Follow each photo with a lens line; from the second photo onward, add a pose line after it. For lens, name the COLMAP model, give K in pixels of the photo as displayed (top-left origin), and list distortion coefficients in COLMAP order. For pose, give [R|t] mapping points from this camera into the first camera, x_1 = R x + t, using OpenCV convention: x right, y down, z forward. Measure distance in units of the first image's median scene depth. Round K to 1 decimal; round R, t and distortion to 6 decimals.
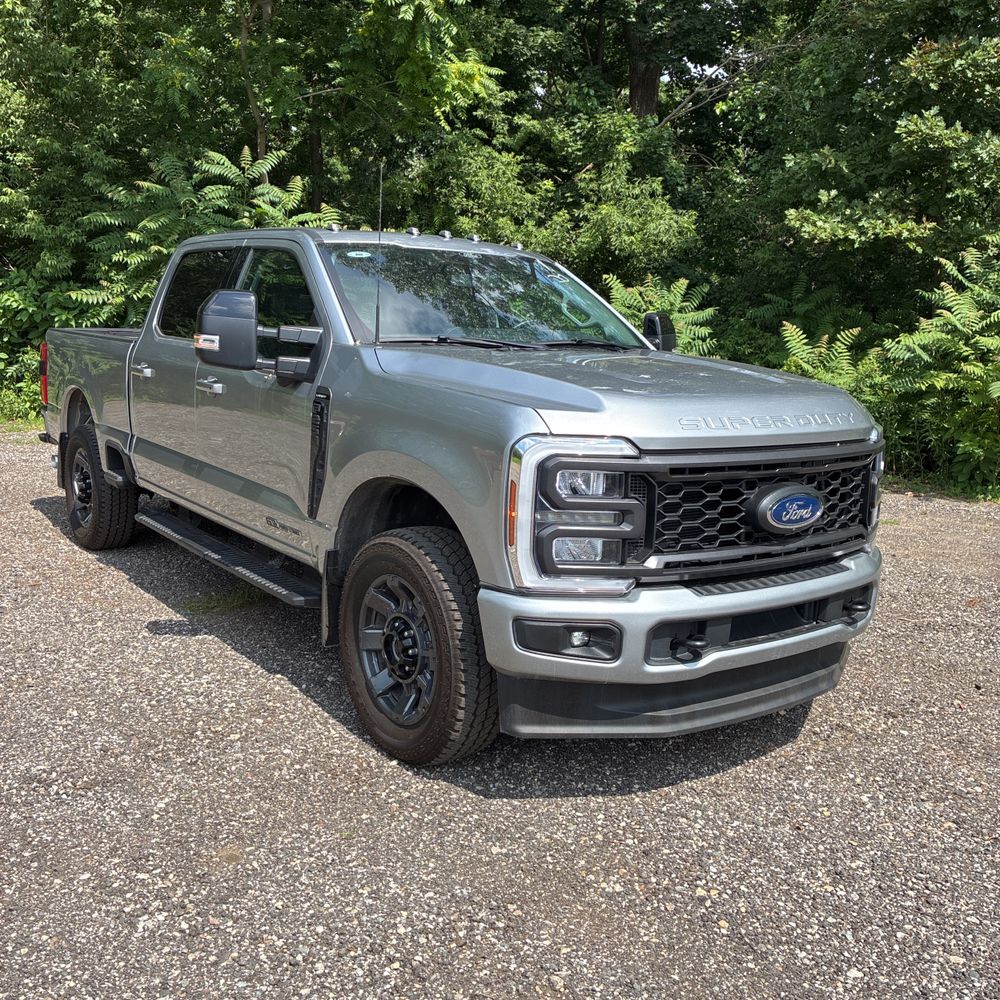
lens RADIAL K [[1015.9, 0, 505.2], [0, 1015.9, 498.8], [0, 0, 1]] dist [-0.011199, 0.051343]
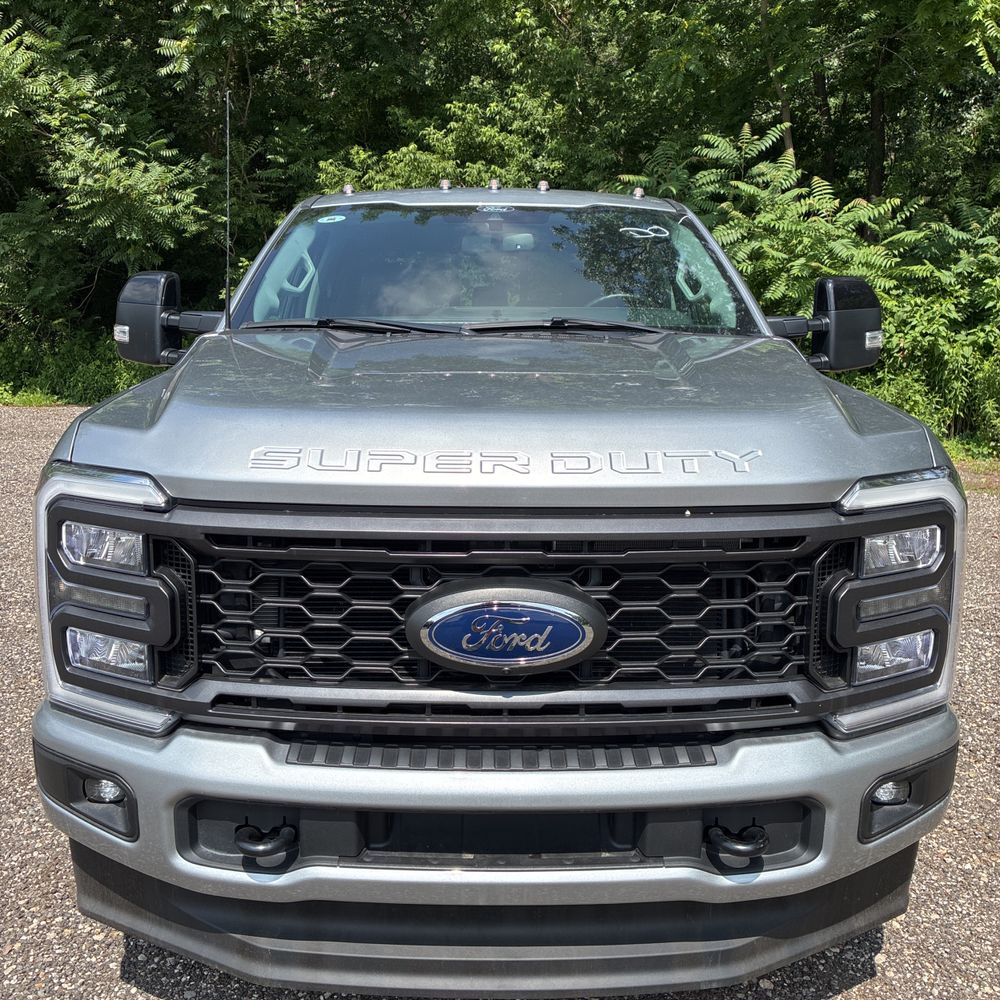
lens RADIAL K [[1019.6, 0, 497.2], [0, 1019.6, 497.0], [0, 0, 1]] dist [0.007427, 0.009238]
pose [[0.803117, 0.076703, -0.590864, 0.403983], [-0.077134, 0.996719, 0.024546, -0.049545], [0.590808, 0.025862, 0.806398, 0.398977]]
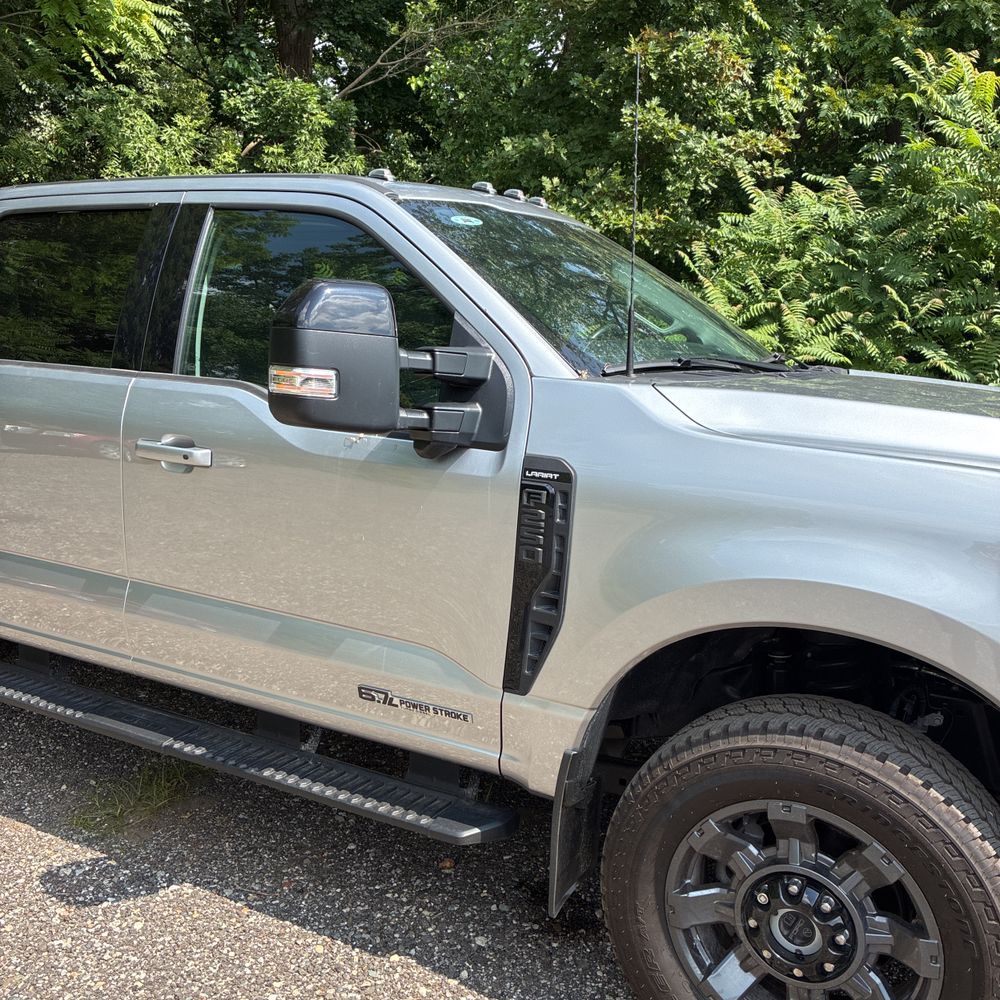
lens RADIAL K [[1004.7, 0, 494.5], [0, 1004.7, 501.9], [0, 0, 1]] dist [0.021431, -0.005456]
pose [[0.918448, -0.079019, 0.387569, -0.335104], [0.073880, 0.996869, 0.028168, -0.084139], [-0.388582, 0.002763, 0.921410, 0.410312]]
